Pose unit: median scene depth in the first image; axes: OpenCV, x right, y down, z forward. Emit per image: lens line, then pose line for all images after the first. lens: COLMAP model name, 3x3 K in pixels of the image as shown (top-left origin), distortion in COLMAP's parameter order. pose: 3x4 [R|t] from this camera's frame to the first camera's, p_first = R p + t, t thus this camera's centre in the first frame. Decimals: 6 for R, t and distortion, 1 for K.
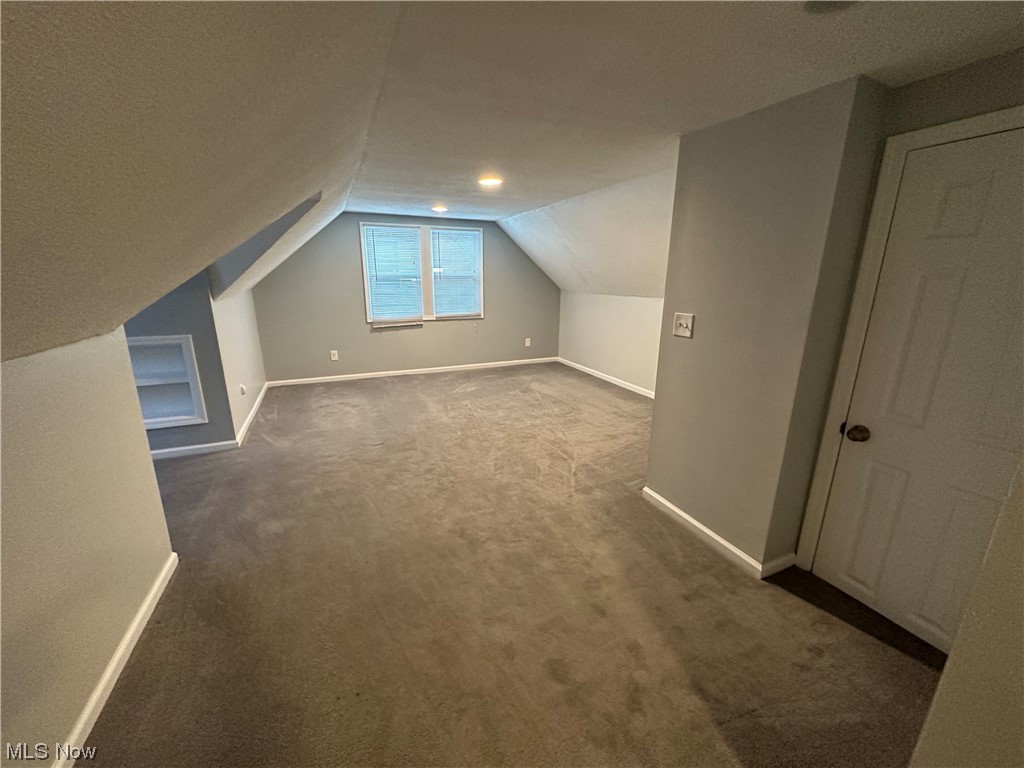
lens RADIAL K [[423.2, 0, 512.0], [0, 423.2, 384.0], [0, 0, 1]] dist [-0.000161, -0.000033]
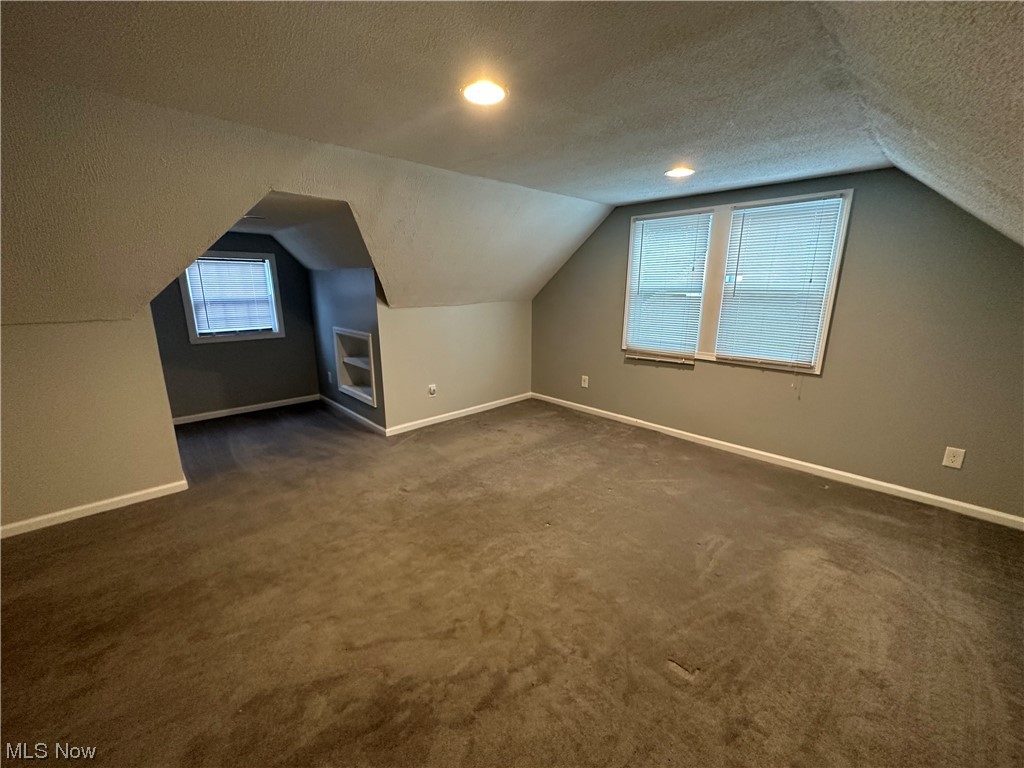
lens RADIAL K [[405.2, 0, 512.0], [0, 405.2, 384.0], [0, 0, 1]] dist [0.000050, 0.000038]
pose [[0.343895, 0.215811, -0.913872, 0.275807], [-0.245236, 0.960096, 0.134443, -0.136793], [0.906419, 0.177880, 0.383097, 0.558178]]
